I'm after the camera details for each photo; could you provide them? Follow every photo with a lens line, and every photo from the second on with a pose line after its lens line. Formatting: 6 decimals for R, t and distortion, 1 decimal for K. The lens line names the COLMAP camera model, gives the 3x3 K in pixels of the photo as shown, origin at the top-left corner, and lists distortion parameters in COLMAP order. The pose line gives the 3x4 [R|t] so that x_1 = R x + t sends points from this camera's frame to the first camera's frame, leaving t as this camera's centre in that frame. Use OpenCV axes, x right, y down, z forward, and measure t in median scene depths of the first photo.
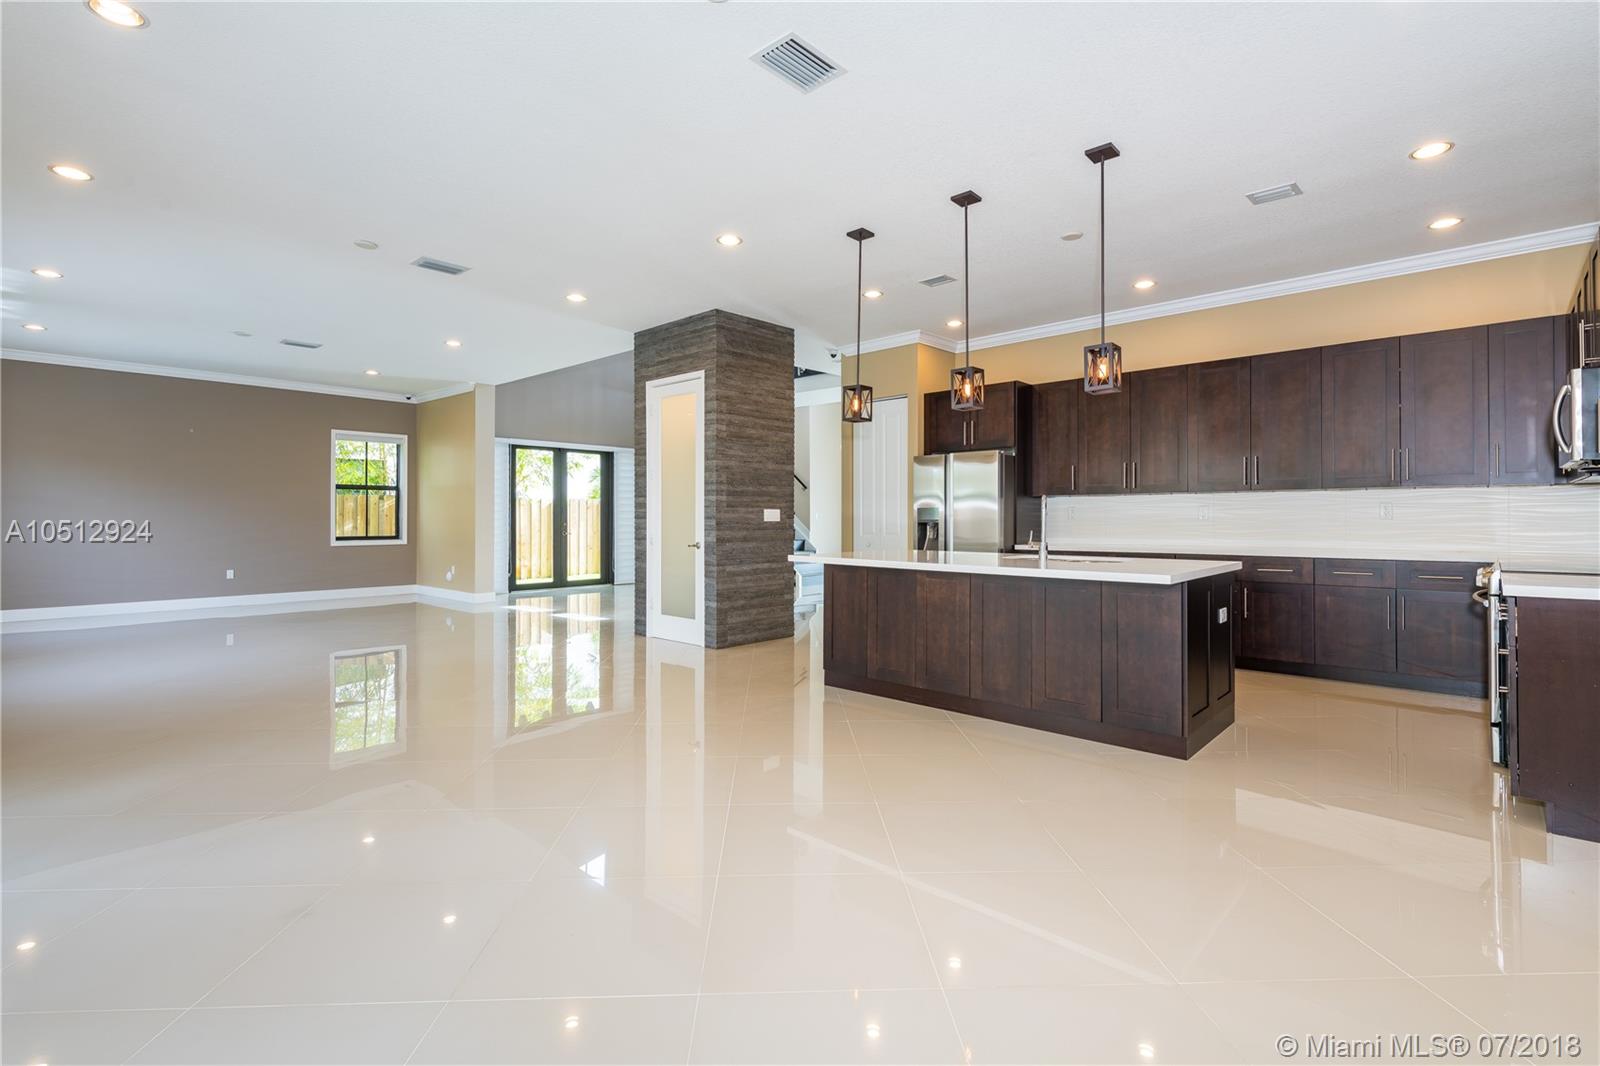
lens RADIAL K [[787.4, 0, 799.8], [0, 787.4, 526.0], [0, 0, 1]] dist [-0.006058, 0.000039]
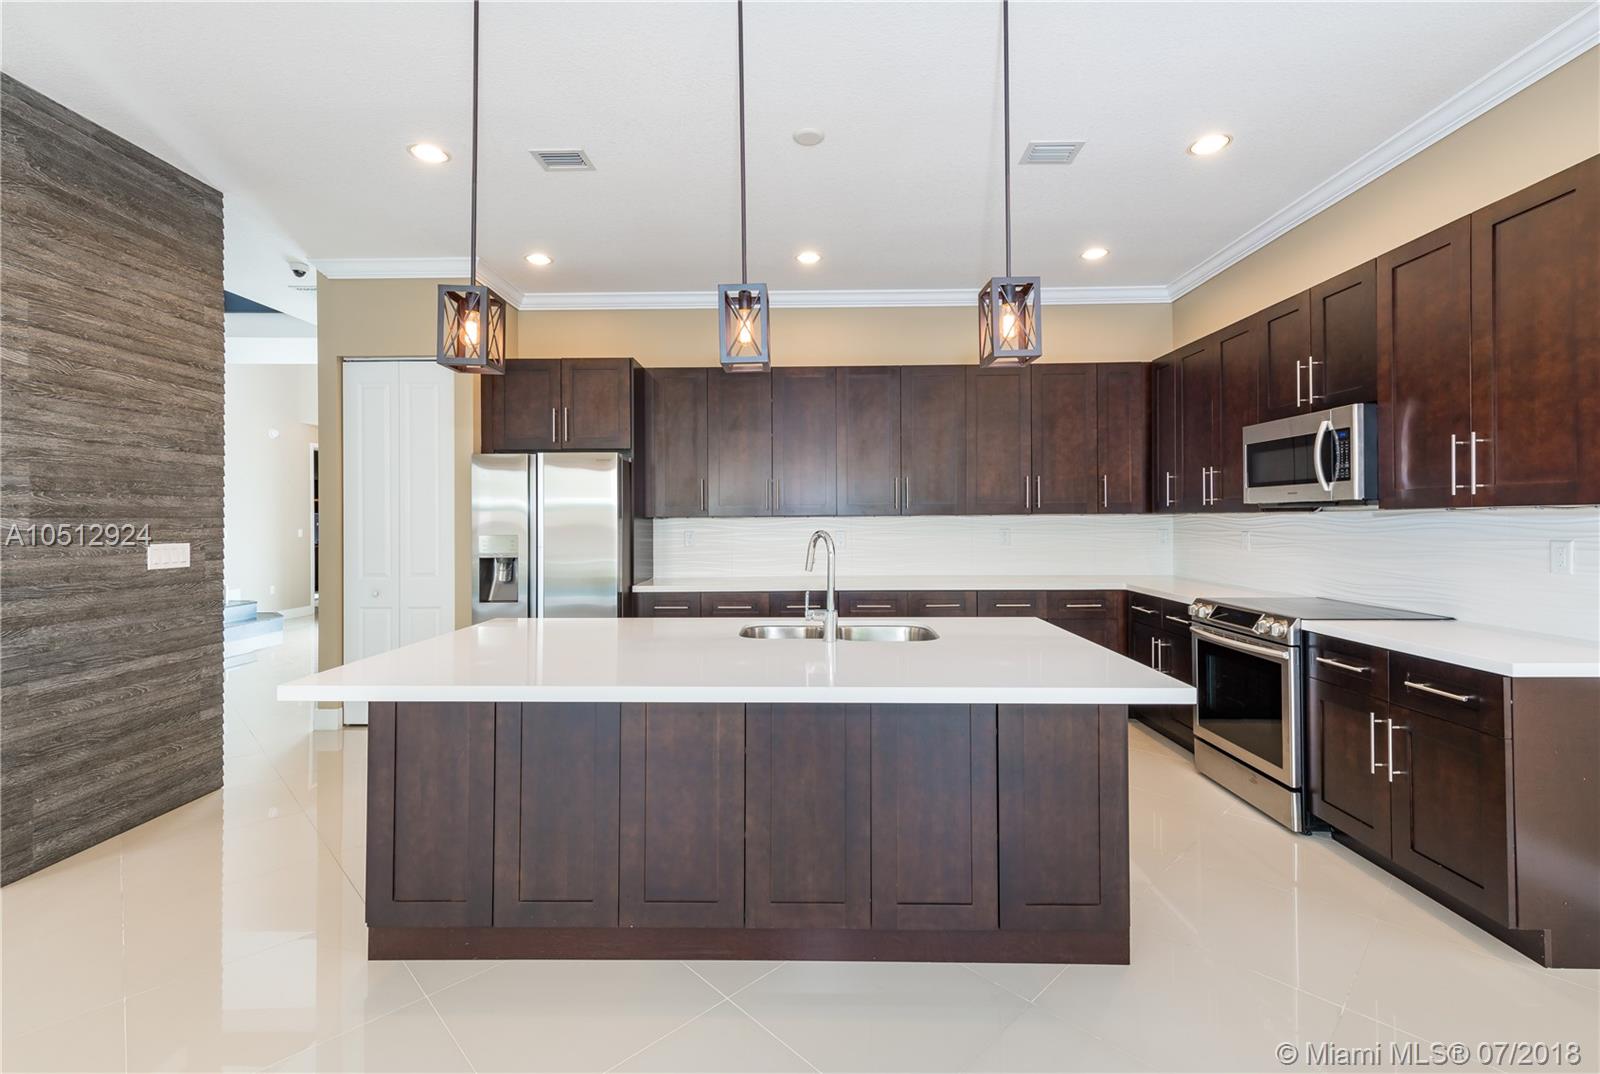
lens RADIAL K [[705.3, 0, 806.6], [0, 705.3, 519.4], [0, 0, 1]] dist [0.016530, -0.002508]
pose [[0.734116, -0.001060, 0.679023, -0.046837], [0.007643, 0.999948, -0.006703, -0.031287], [-0.678981, 0.010111, 0.734086, 0.418940]]
